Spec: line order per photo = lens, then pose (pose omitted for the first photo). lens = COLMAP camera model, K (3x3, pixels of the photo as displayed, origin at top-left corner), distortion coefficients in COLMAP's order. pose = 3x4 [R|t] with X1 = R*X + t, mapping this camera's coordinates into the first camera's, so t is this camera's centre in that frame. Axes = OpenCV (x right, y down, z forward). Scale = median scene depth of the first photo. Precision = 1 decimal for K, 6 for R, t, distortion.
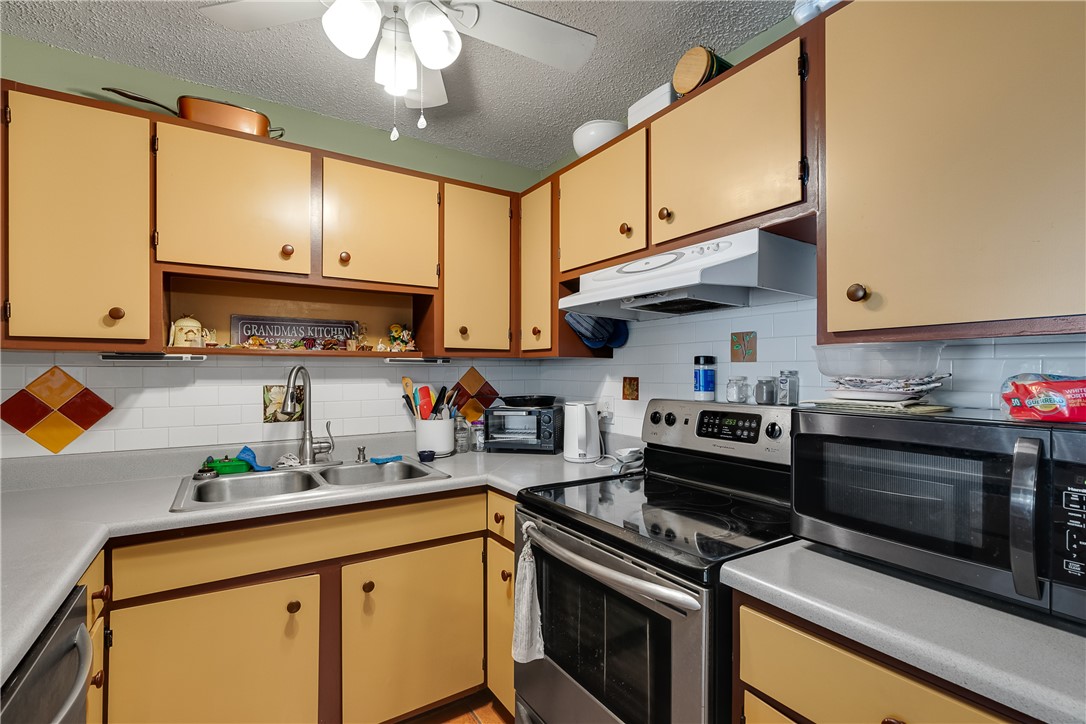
lens RADIAL K [[500.5, 0, 540.0], [0, 500.5, 371.9], [0, 0, 1]] dist [-0.004178, 0.000317]
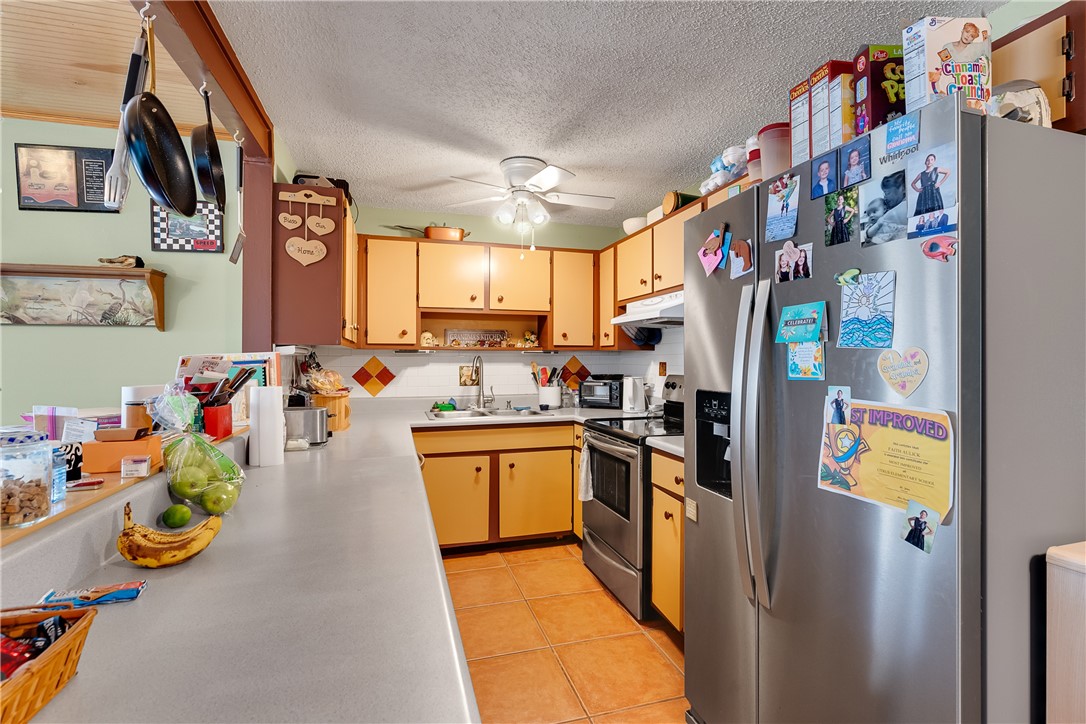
lens RADIAL K [[500.5, 0, 544.6], [0, 500.5, 359.6], [0, 0, 1]] dist [-0.004178, 0.000317]
pose [[0.962707, 0.000958, -0.270544, 0.276144], [-0.001194, 0.999999, -0.000707, 0.003927], [0.270543, 0.001004, 0.962707, -0.760421]]
